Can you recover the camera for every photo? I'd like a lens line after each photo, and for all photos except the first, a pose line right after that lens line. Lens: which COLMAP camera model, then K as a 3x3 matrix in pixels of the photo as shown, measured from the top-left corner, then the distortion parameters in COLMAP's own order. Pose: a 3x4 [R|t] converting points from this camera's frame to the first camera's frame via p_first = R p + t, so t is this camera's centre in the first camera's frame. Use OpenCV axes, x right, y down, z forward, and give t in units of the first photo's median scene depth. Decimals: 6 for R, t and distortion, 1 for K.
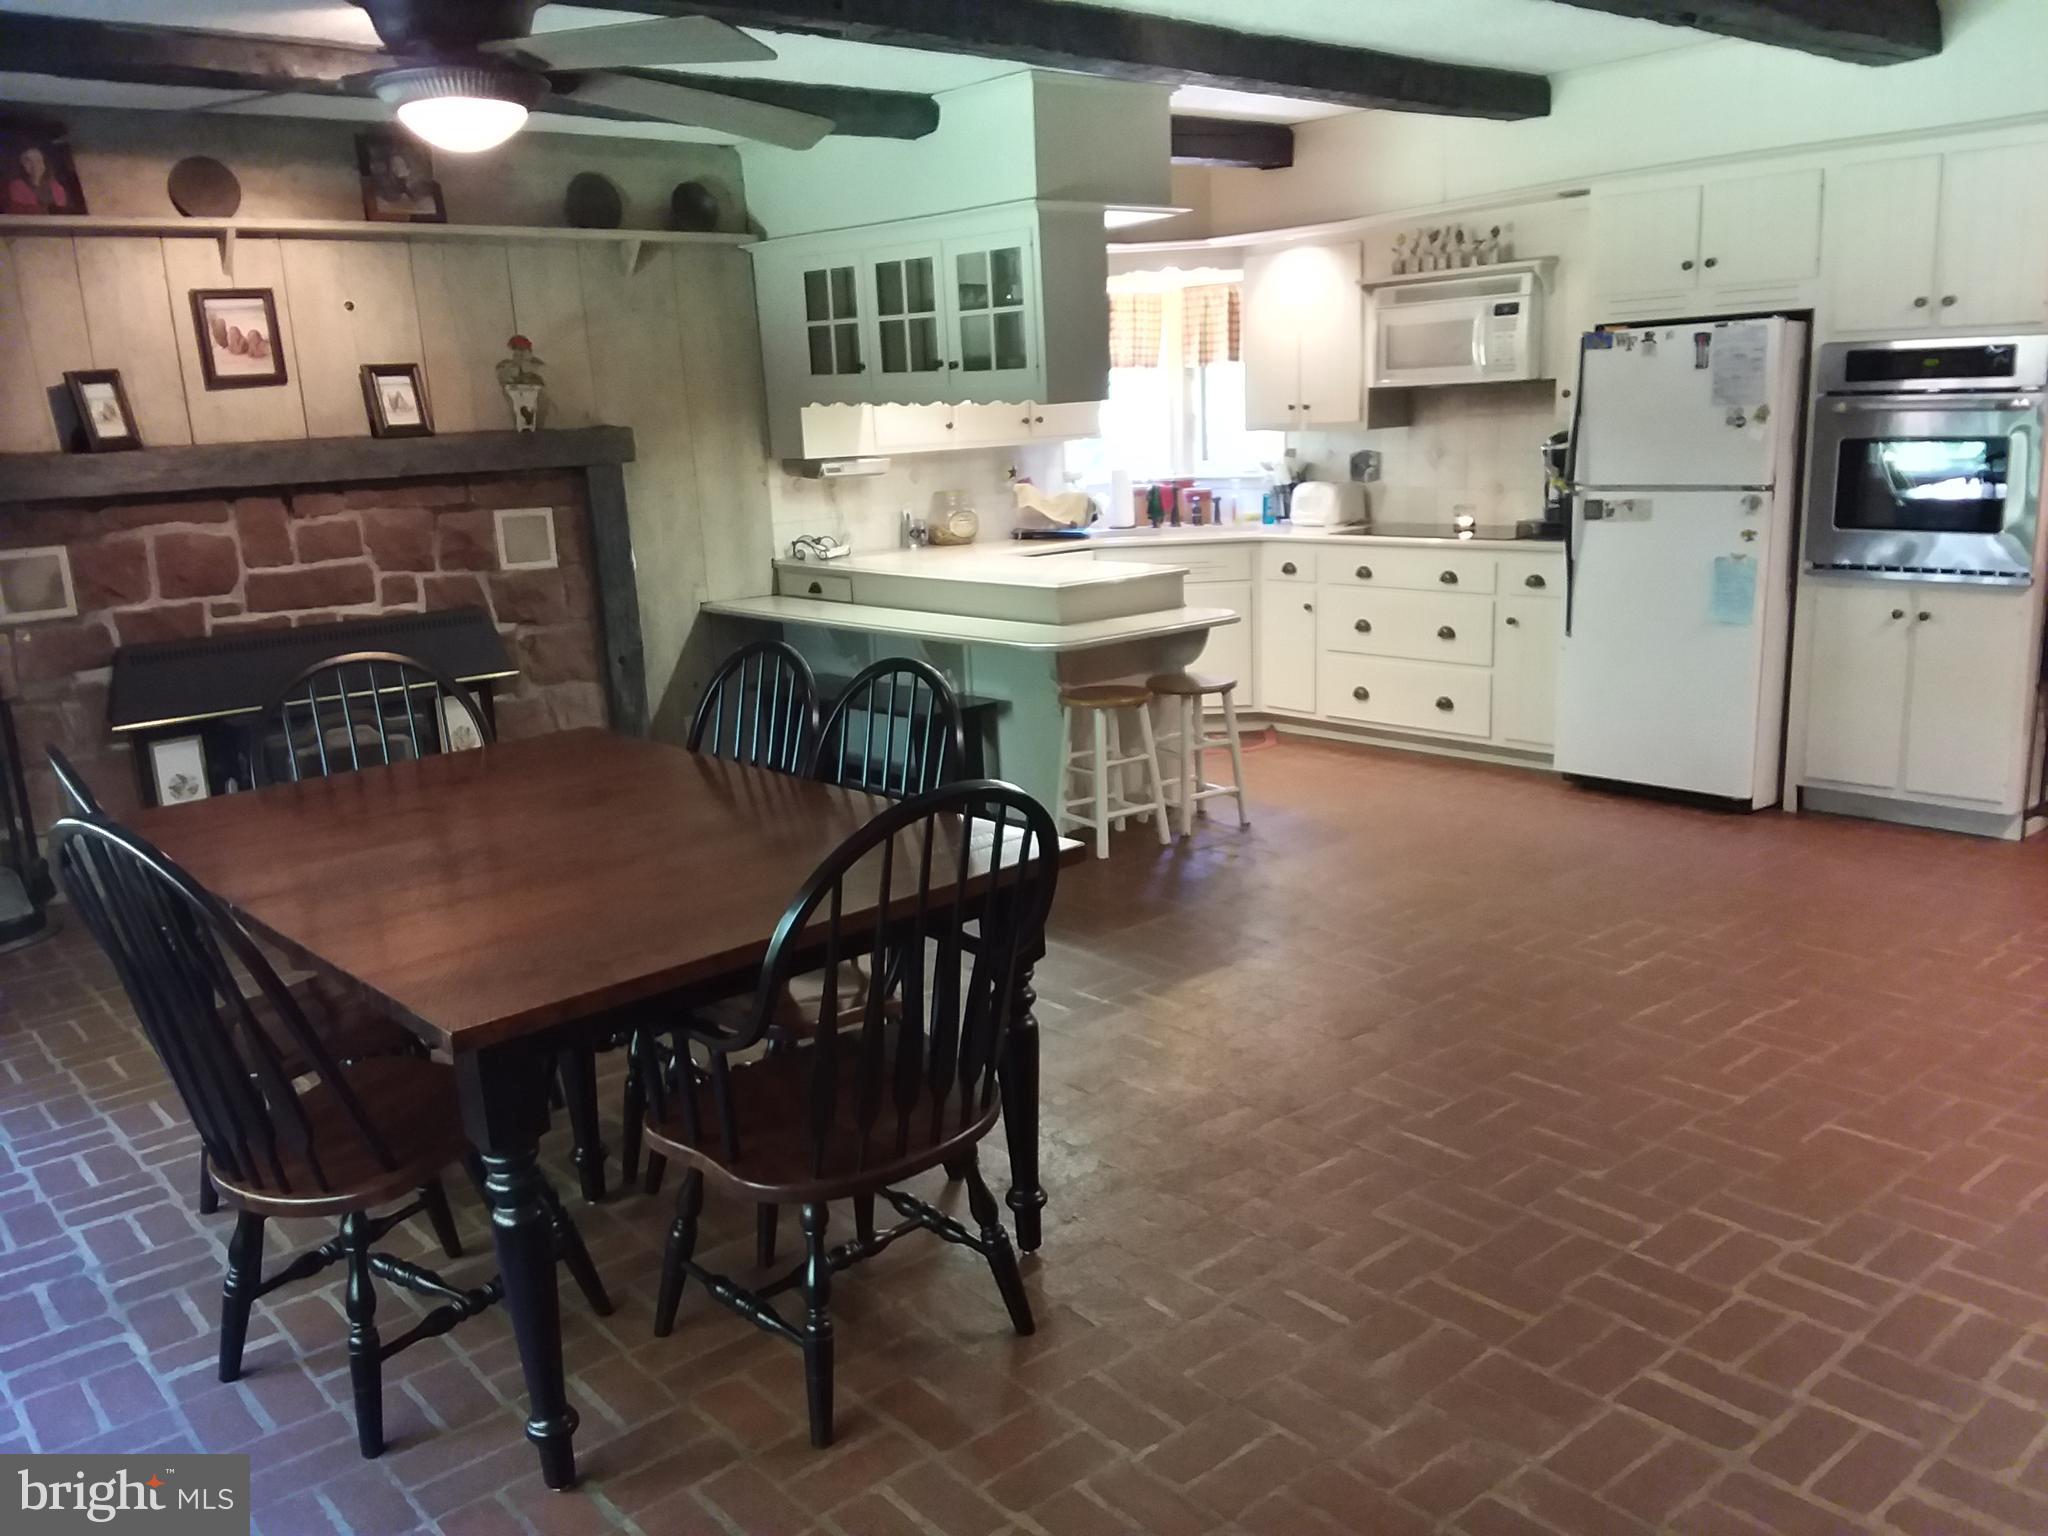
lens RADIAL K [[1643.6, 0, 1032.1], [0, 1643.6, 831.3], [0, 0, 1]] dist [0.122703, -0.219744]
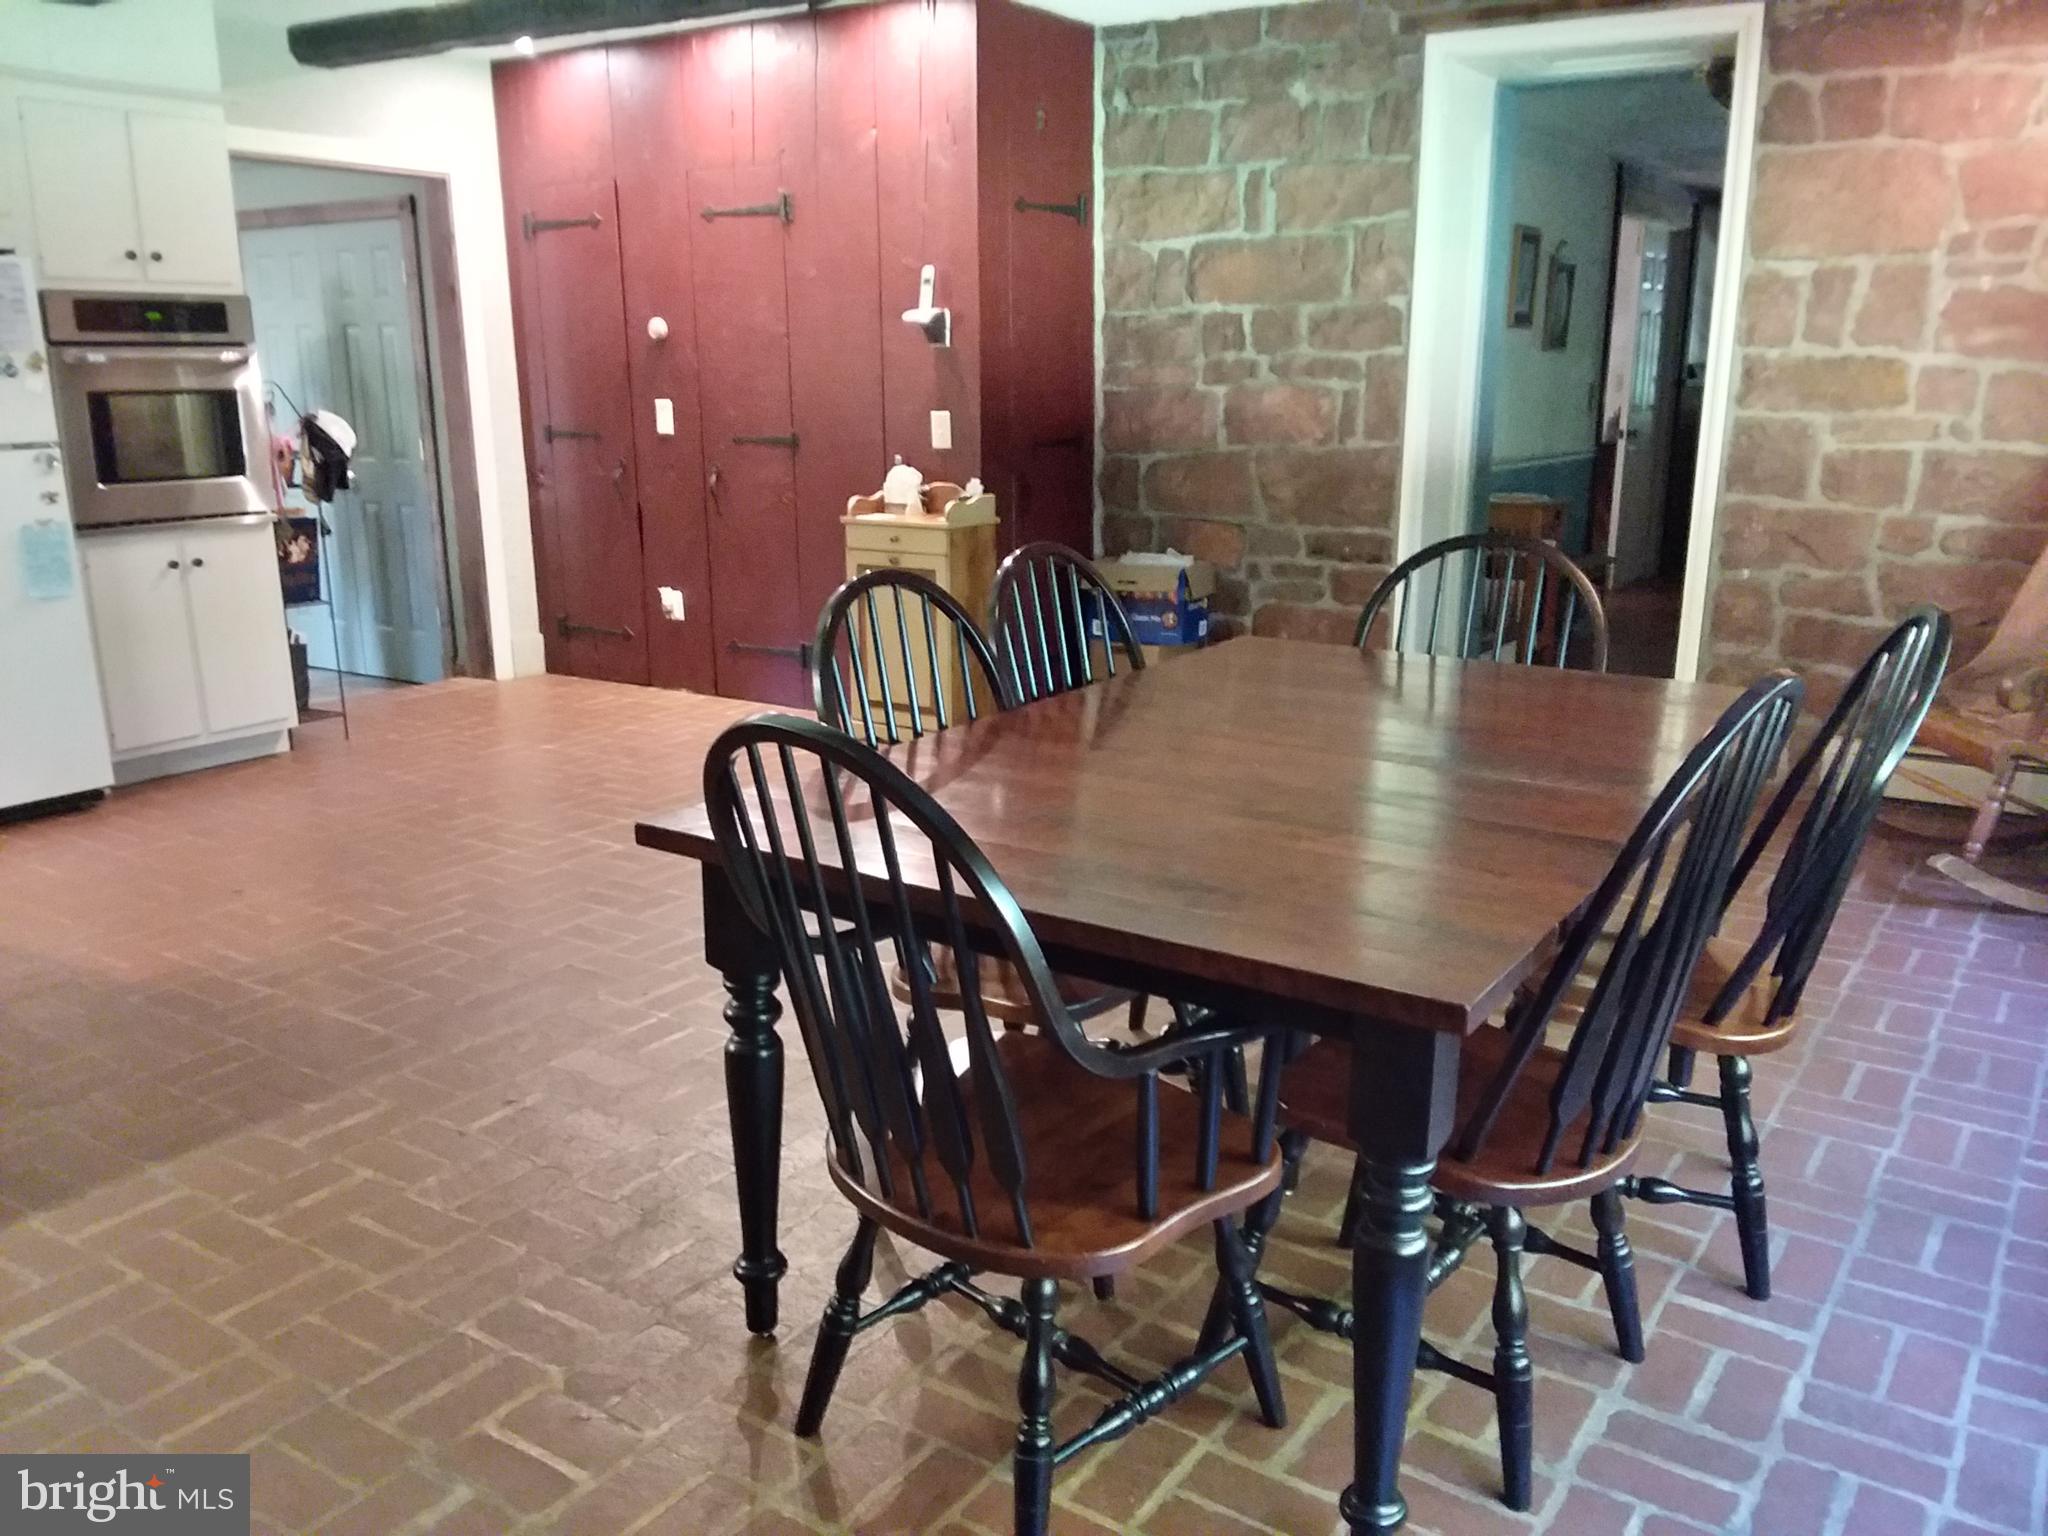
lens RADIAL K [[1643.6, 0, 1032.1], [0, 1643.6, 831.3], [0, 0, 1]] dist [0.122703, -0.219744]
pose [[-0.275188, -0.213640, 0.937352, -0.639958], [0.255560, 0.923662, 0.285547, -0.142954], [-0.926801, 0.318129, -0.199583, 0.804992]]
